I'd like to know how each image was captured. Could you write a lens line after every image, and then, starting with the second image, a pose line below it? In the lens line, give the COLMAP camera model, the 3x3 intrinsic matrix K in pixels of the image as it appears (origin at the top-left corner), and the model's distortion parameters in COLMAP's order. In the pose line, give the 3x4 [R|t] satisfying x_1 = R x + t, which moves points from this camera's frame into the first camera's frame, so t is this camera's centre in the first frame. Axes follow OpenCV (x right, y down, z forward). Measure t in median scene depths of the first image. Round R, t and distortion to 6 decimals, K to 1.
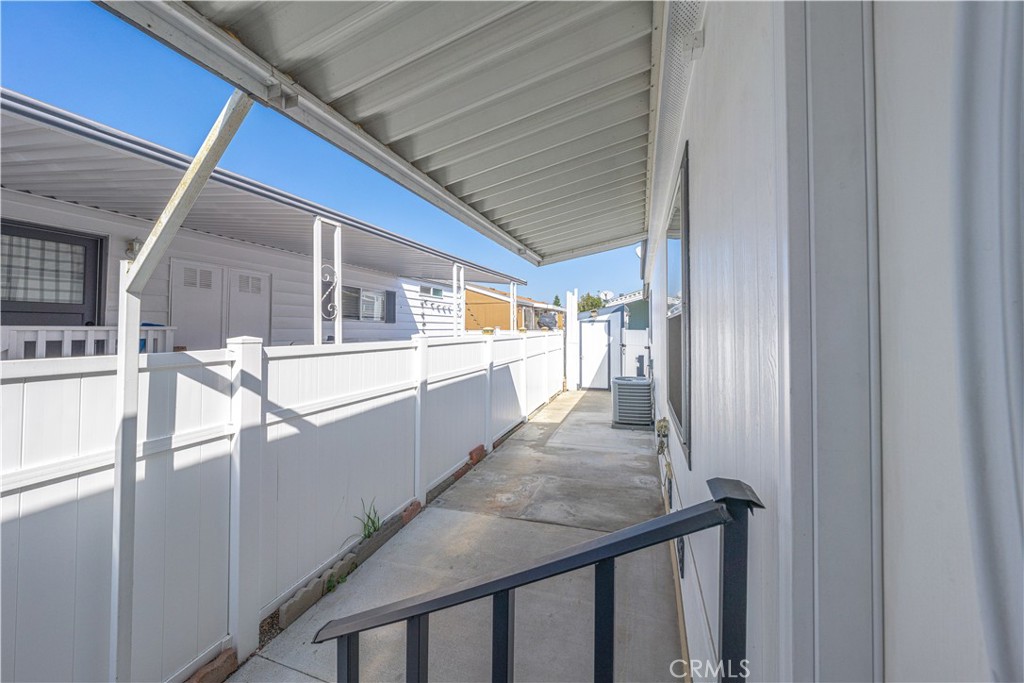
lens RADIAL K [[354.6, 0, 521.2], [0, 354.6, 325.4], [0, 0, 1]] dist [0.002133, 0.000073]
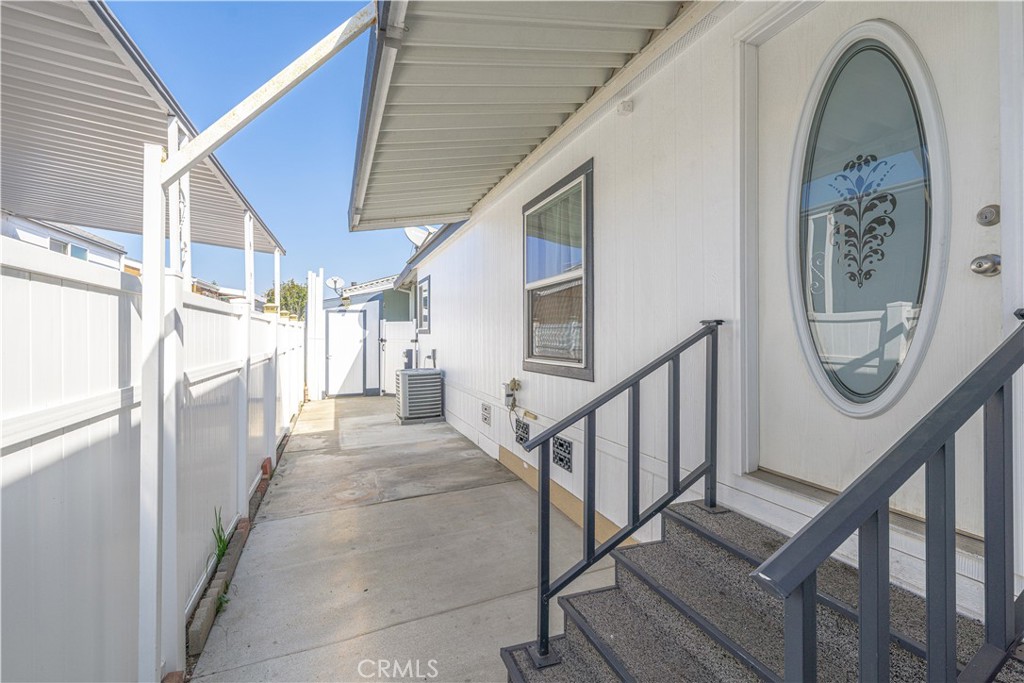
lens RADIAL K [[461.4, 0, 513.5], [0, 461.4, 337.8], [0, 0, 1]] dist [-0.004320, -0.000517]
pose [[0.765840, -0.005754, 0.643006, -0.387979], [-0.003243, 0.999913, 0.012811, 0.076043], [-0.643023, -0.011897, 0.765754, -0.098784]]
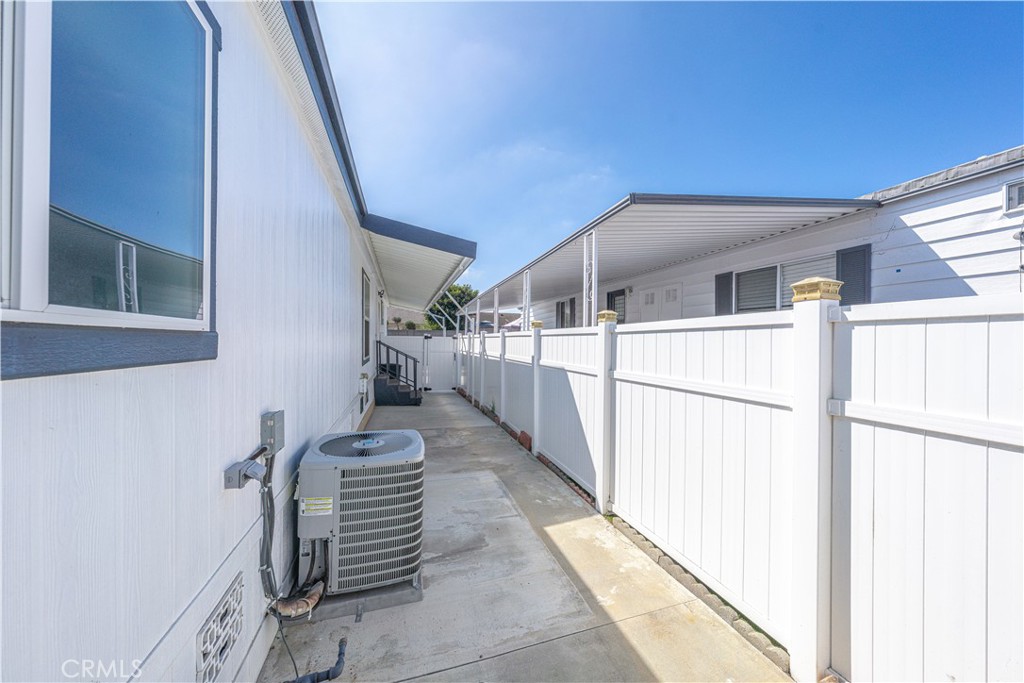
lens RADIAL K [[354.6, 0, 513.2], [0, 354.6, 338.9], [0, 0, 1]] dist [0.002133, 0.000073]
pose [[-0.807370, -0.006427, -0.590010, 0.598620], [-0.000391, 0.999946, -0.010358, 0.074791], [0.590045, -0.008132, -0.807329, 2.032420]]
